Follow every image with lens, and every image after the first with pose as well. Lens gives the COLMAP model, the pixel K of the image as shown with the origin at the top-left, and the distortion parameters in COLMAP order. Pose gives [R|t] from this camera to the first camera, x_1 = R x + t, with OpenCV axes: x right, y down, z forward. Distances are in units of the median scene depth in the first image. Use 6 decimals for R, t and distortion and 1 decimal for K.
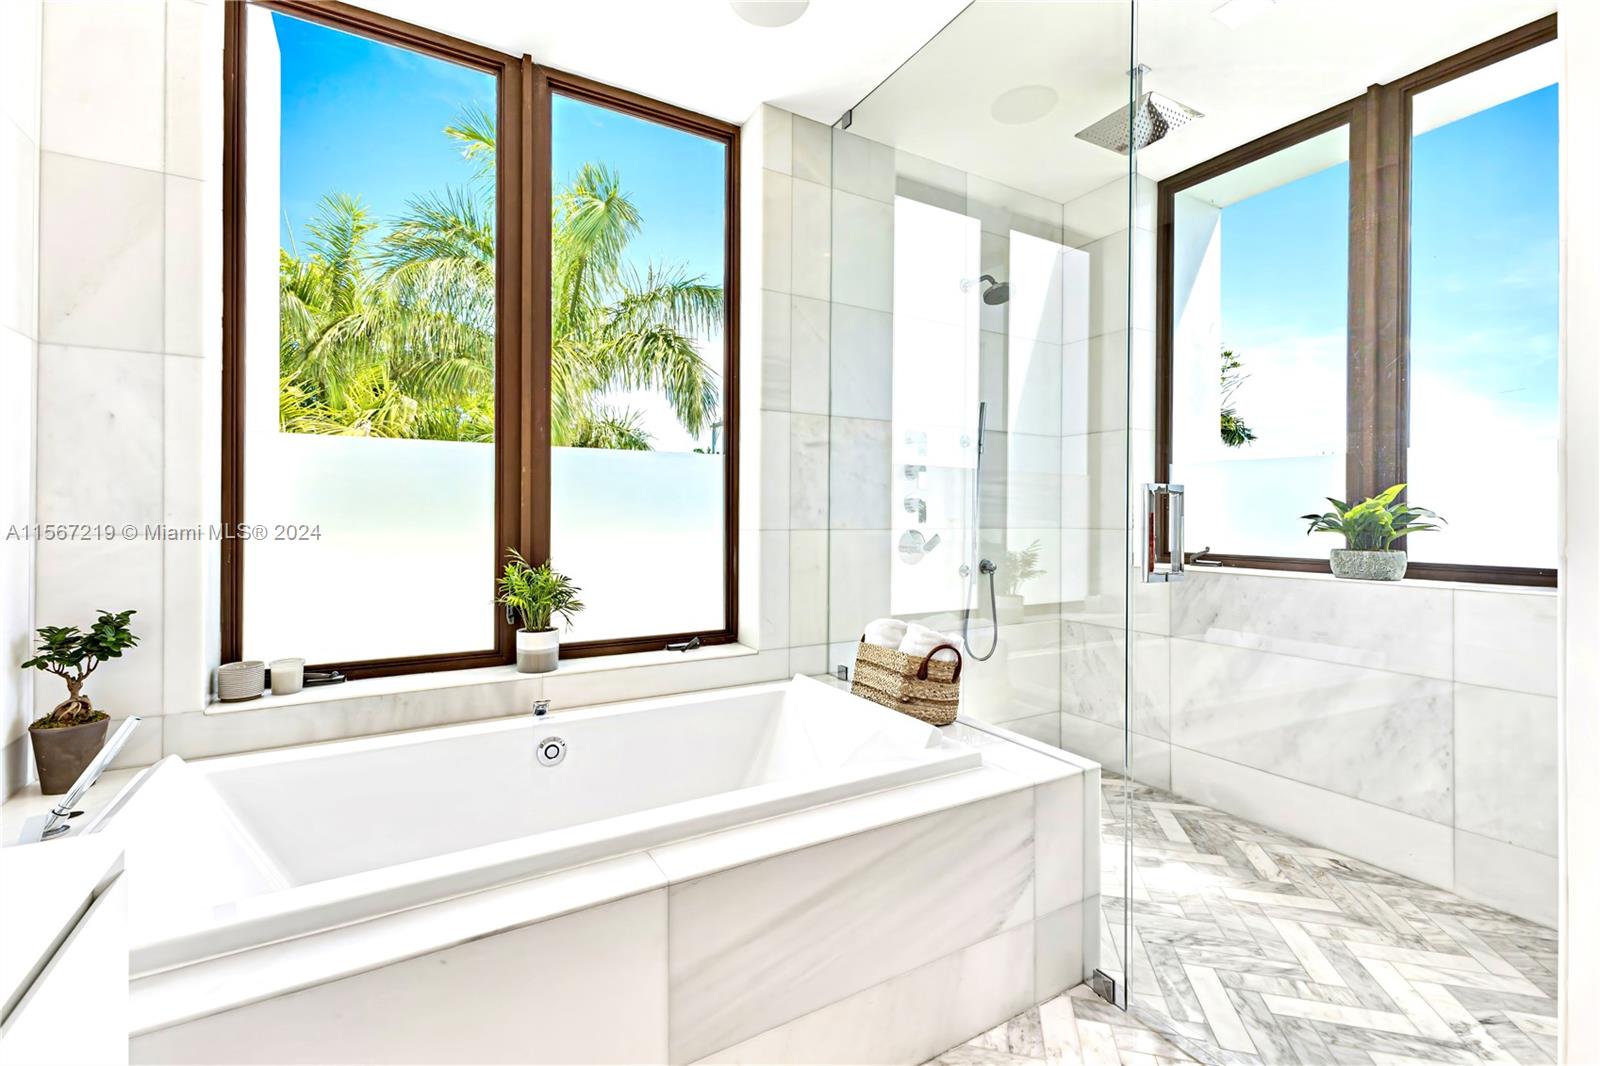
lens RADIAL K [[703.4, 0, 802.4], [0, 703.4, 516.0], [0, 0, 1]] dist [0.010141, -0.002973]
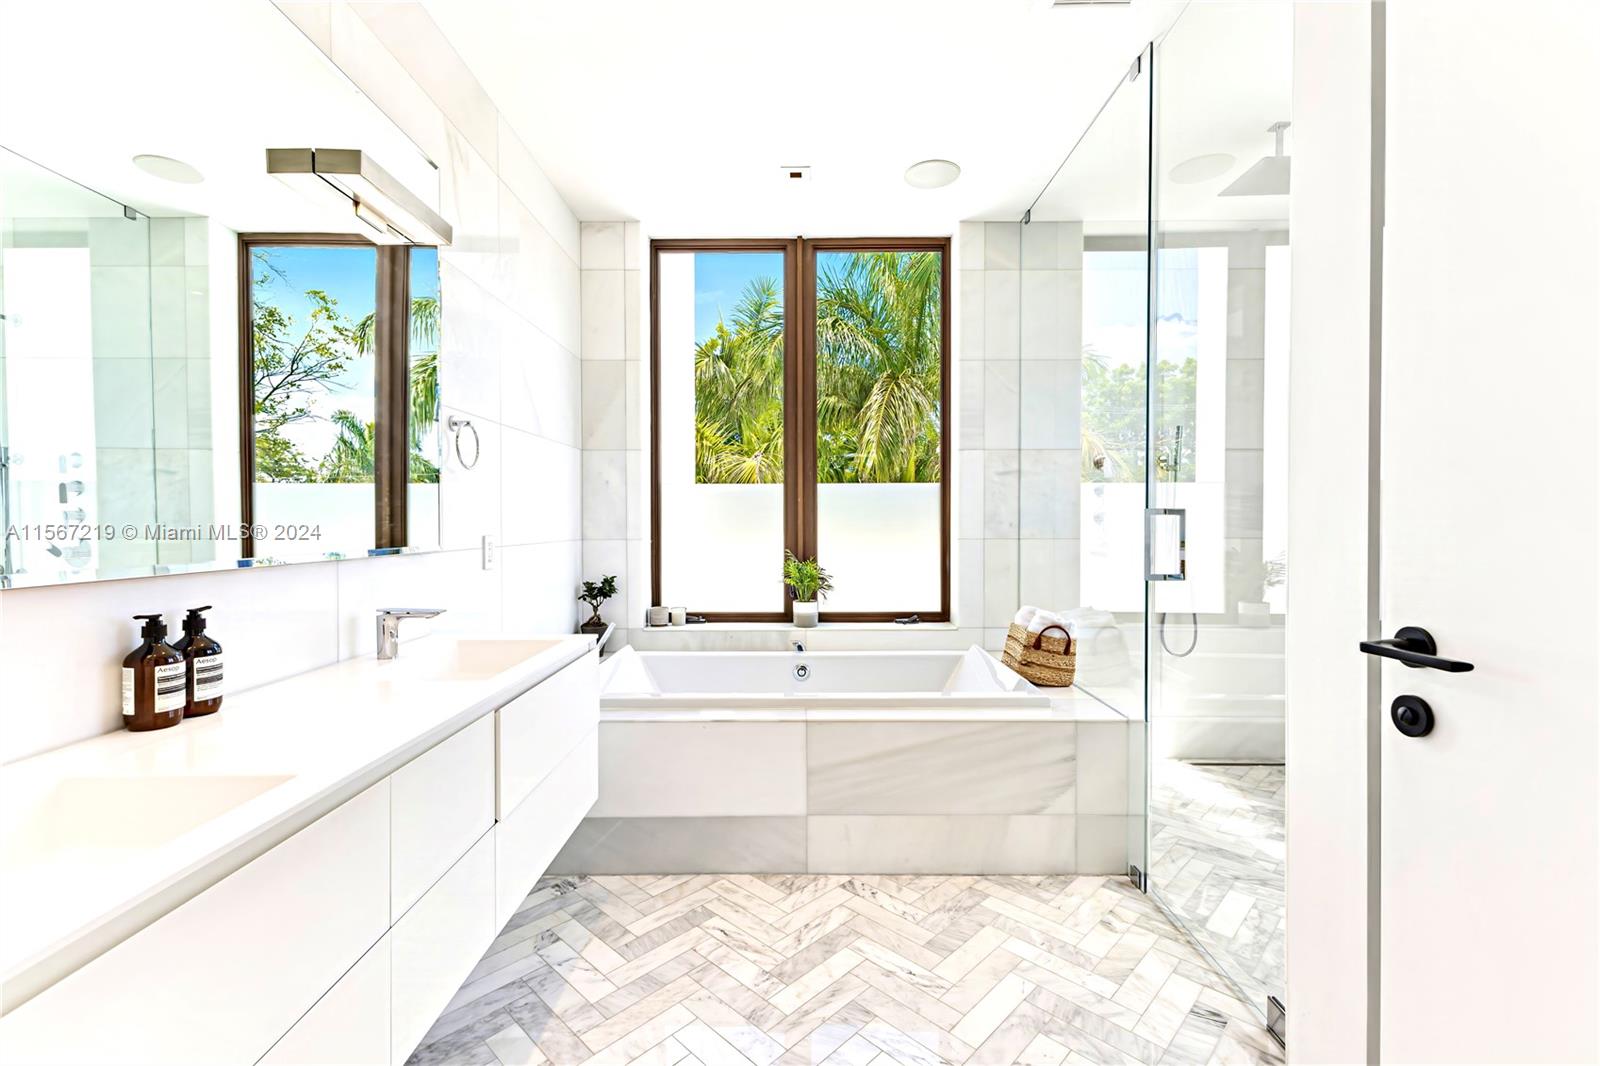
lens RADIAL K [[703.4, 0, 798.4], [0, 703.4, 534.7], [0, 0, 1]] dist [0.010141, -0.002973]
pose [[0.858971, 0.004141, -0.512007, 0.466002], [0.005625, 0.999831, 0.017524, -0.016977], [0.511993, -0.017933, 0.858803, -0.403756]]
